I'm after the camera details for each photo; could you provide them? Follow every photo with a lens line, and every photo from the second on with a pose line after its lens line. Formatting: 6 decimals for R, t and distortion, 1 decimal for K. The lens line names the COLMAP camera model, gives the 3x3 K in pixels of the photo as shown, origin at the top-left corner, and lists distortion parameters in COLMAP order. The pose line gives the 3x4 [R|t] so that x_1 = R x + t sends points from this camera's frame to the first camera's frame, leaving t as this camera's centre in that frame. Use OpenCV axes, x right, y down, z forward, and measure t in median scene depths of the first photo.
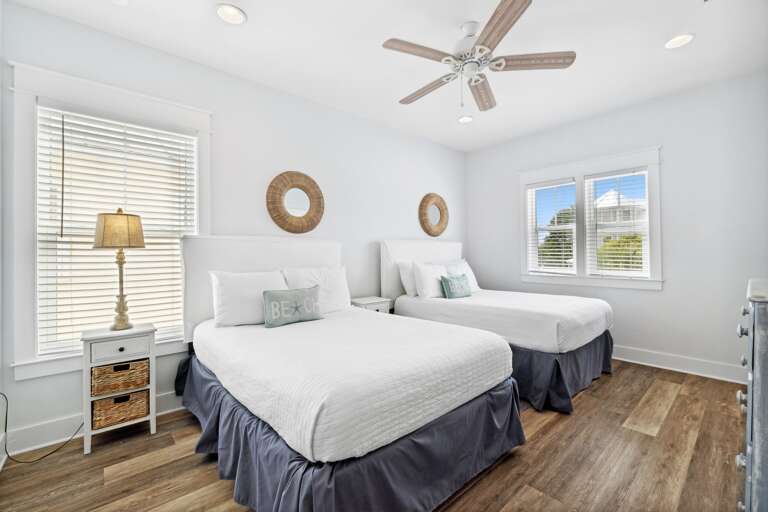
lens RADIAL K [[325.2, 0, 379.7], [0, 325.2, 253.1], [0, 0, 1]] dist [-0.000270, -0.001023]
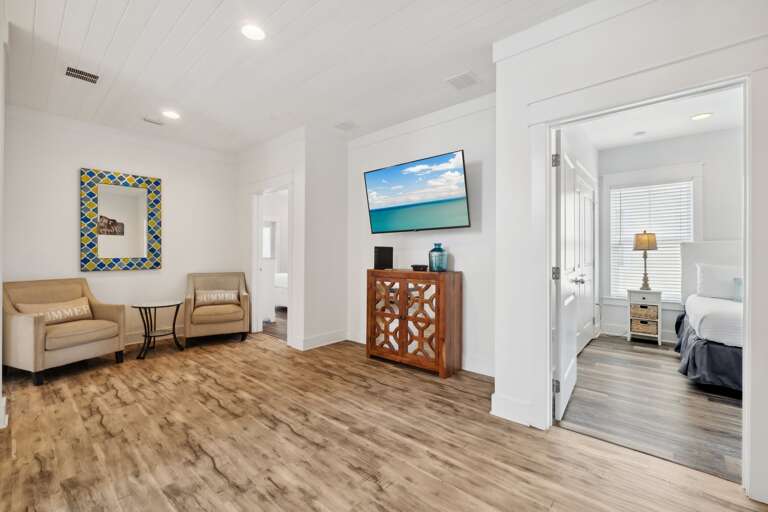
lens RADIAL K [[325.2, 0, 389.5], [0, 325.2, 254.1], [0, 0, 1]] dist [-0.000270, -0.001023]
pose [[0.148942, 0.009310, -0.988802, 0.975130], [0.000210, 0.999955, 0.009446, -0.009372], [0.988846, -0.001614, 0.148934, -0.883333]]
